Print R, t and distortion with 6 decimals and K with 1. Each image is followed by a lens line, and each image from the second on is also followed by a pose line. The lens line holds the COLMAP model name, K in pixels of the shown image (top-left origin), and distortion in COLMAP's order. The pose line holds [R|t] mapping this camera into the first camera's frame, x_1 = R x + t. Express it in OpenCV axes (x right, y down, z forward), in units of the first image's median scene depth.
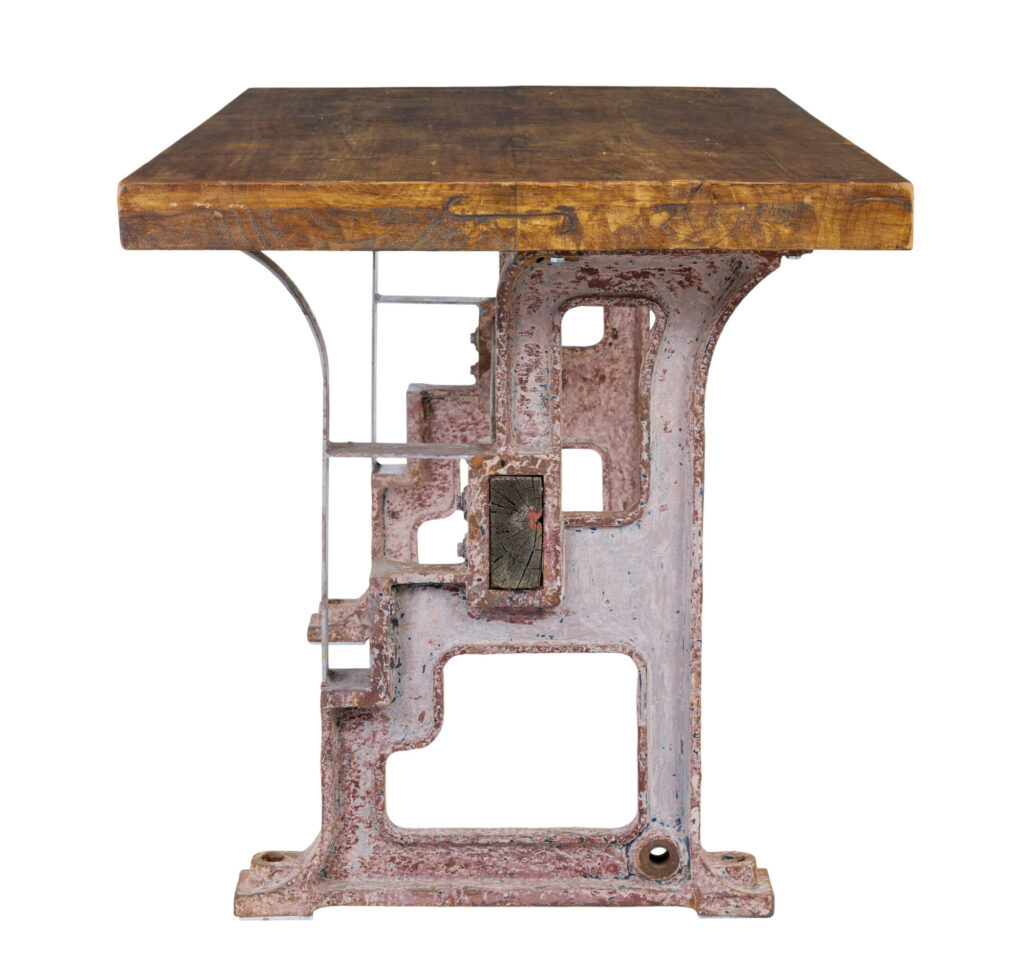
lens RADIAL K [[3090.0, 0, 512.1], [0, 3090.0, 481.9], [0, 0, 1]] dist [-0.006545, 0.000000]
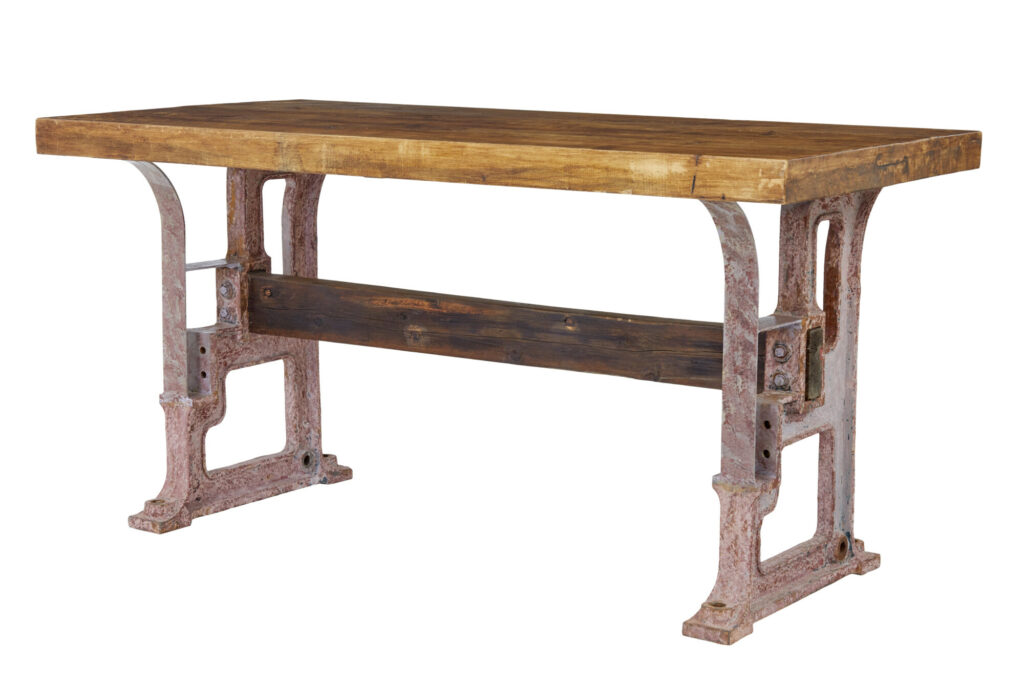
lens RADIAL K [[2186.6, 0, 512.2], [0, 2186.6, 343.4], [0, 0, 1]] dist [0.011268, 0.000000]
pose [[0.559409, -0.137076, 0.817479, -1.029804], [0.149880, 0.986702, 0.062887, -0.090545], [-0.815229, 0.087344, 0.572515, 0.474785]]
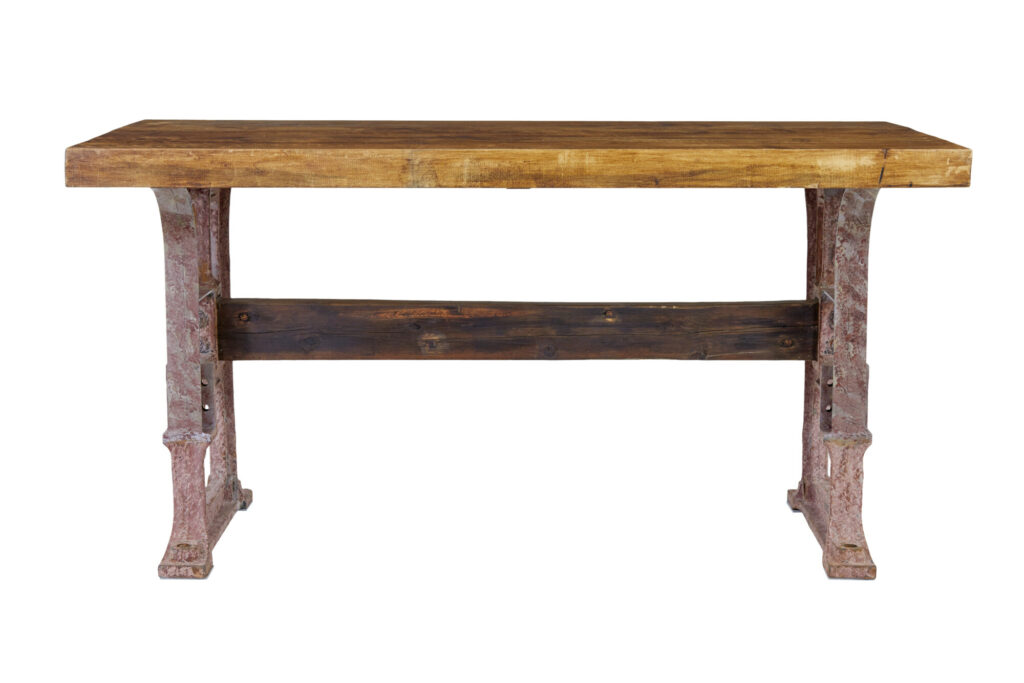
lens RADIAL K [[2069.5, 0, 512.0], [0, 2069.5, 341.9], [0, 0, 1]] dist [0.002049, 0.000000]
pose [[-0.006047, -0.170104, 0.985408, -1.238235], [0.183242, 0.968551, 0.168319, -0.226144], [-0.983049, 0.181586, 0.025313, 1.187848]]
